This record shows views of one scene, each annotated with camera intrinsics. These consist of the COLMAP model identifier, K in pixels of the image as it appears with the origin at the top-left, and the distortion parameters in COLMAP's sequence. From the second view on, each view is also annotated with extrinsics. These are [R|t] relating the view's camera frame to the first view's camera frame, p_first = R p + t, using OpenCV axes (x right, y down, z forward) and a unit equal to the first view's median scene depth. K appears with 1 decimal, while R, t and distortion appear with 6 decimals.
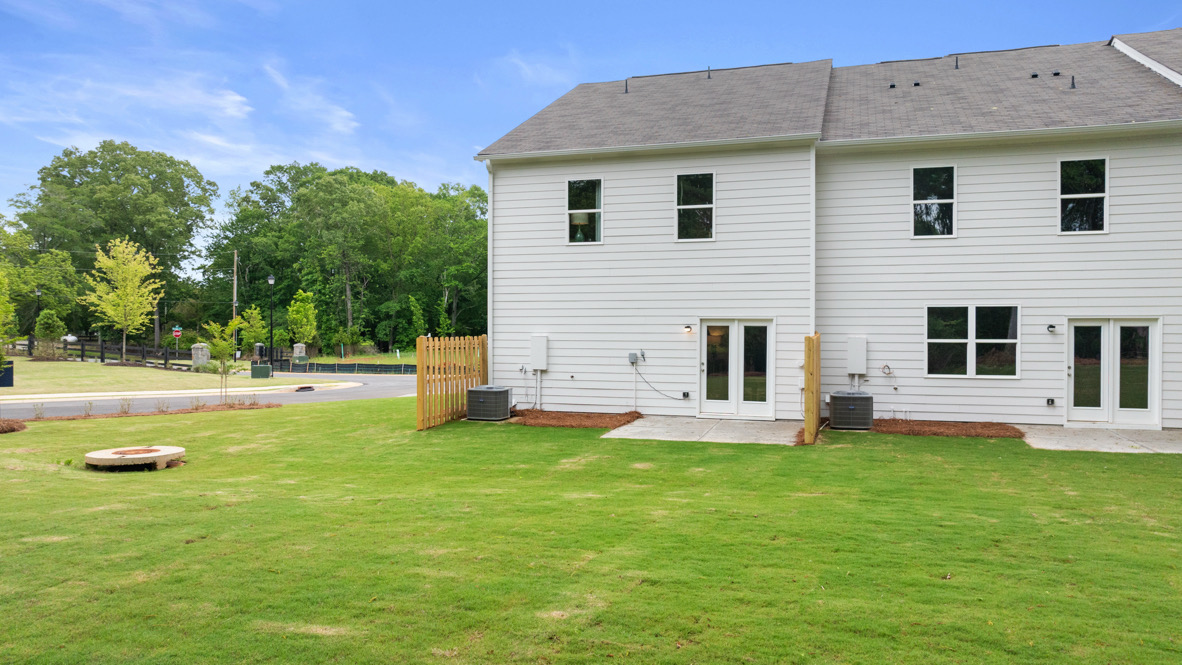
lens RADIAL K [[837.2, 0, 586.4], [0, 837.2, 337.8], [0, 0, 1]] dist [-0.033762, 0.024905]
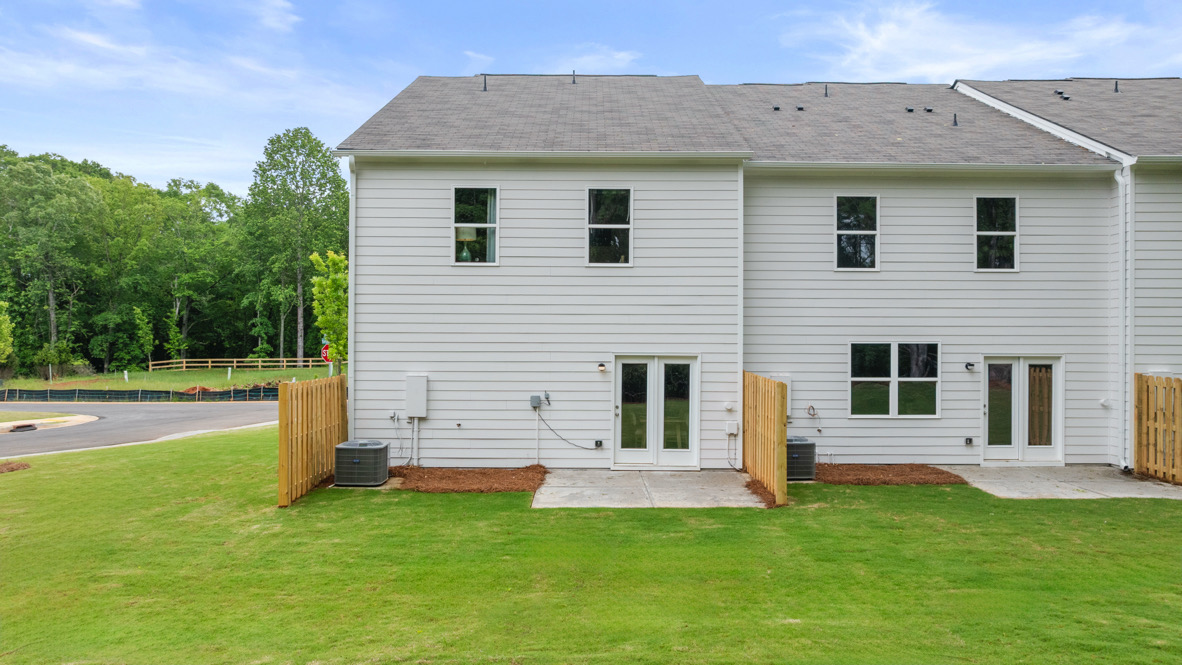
lens RADIAL K [[837.2, 0, 586.4], [0, 837.2, 336.2], [0, 0, 1]] dist [-0.033762, 0.024905]
pose [[0.950617, 0.004030, 0.310341, -0.160913], [0.000835, 0.999879, -0.015540, -0.029007], [-0.310366, 0.015032, 0.950498, 0.183020]]
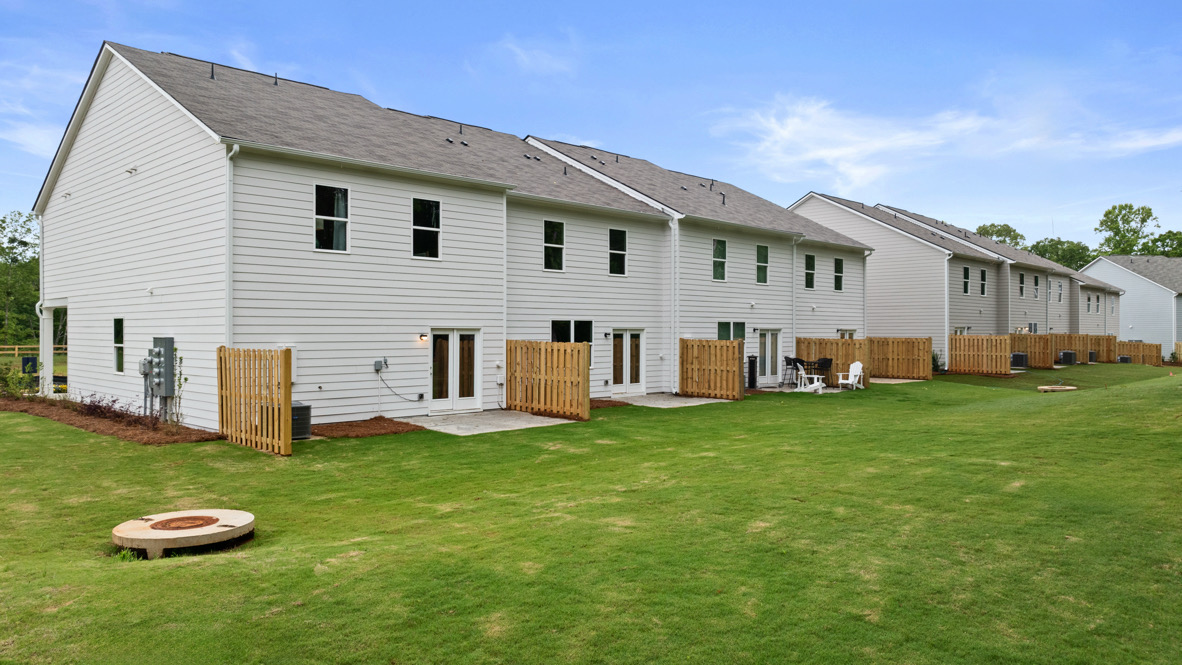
lens RADIAL K [[837.2, 0, 596.4], [0, 837.2, 330.5], [0, 0, 1]] dist [-0.033762, 0.024905]
pose [[0.428403, -0.006709, 0.903563, -0.787552], [-0.003824, 0.999950, 0.009238, -0.030958], [-0.903580, -0.007413, 0.428356, 0.309628]]
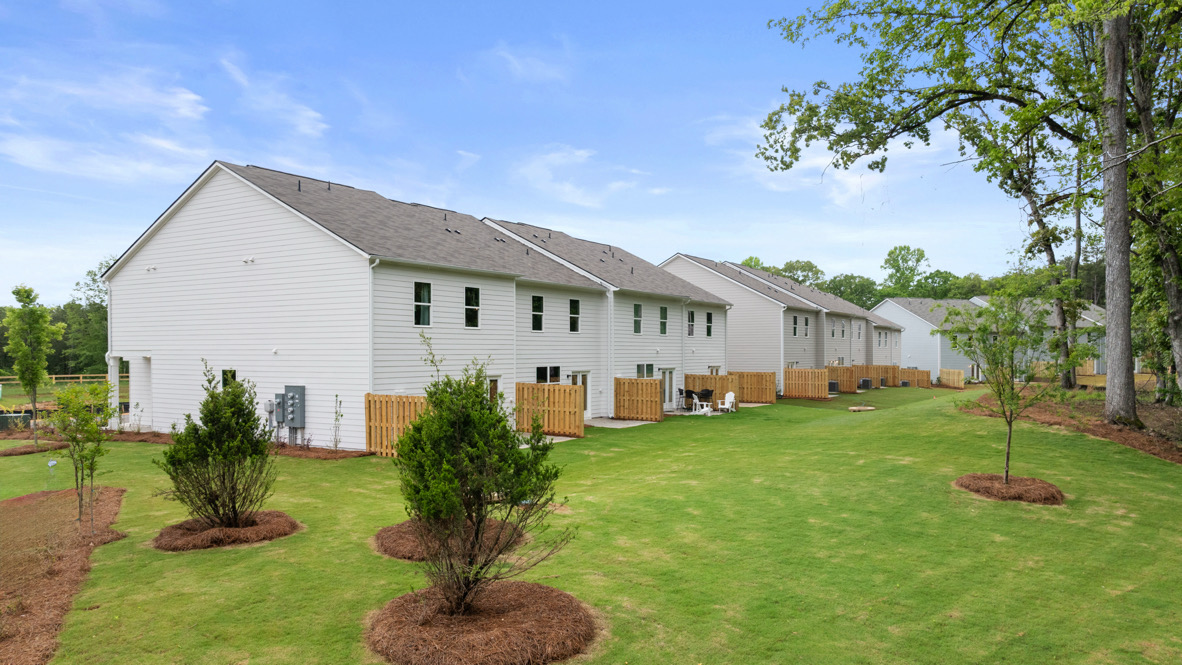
lens RADIAL K [[841.6, 0, 598.8], [0, 841.6, 344.0], [0, 0, 1]] dist [-0.014172, -0.004503]
pose [[0.221359, 0.000857, 0.975192, -1.409005], [-0.004867, 0.999988, 0.000226, -0.086923], [-0.975180, -0.004796, 0.221361, 0.395706]]
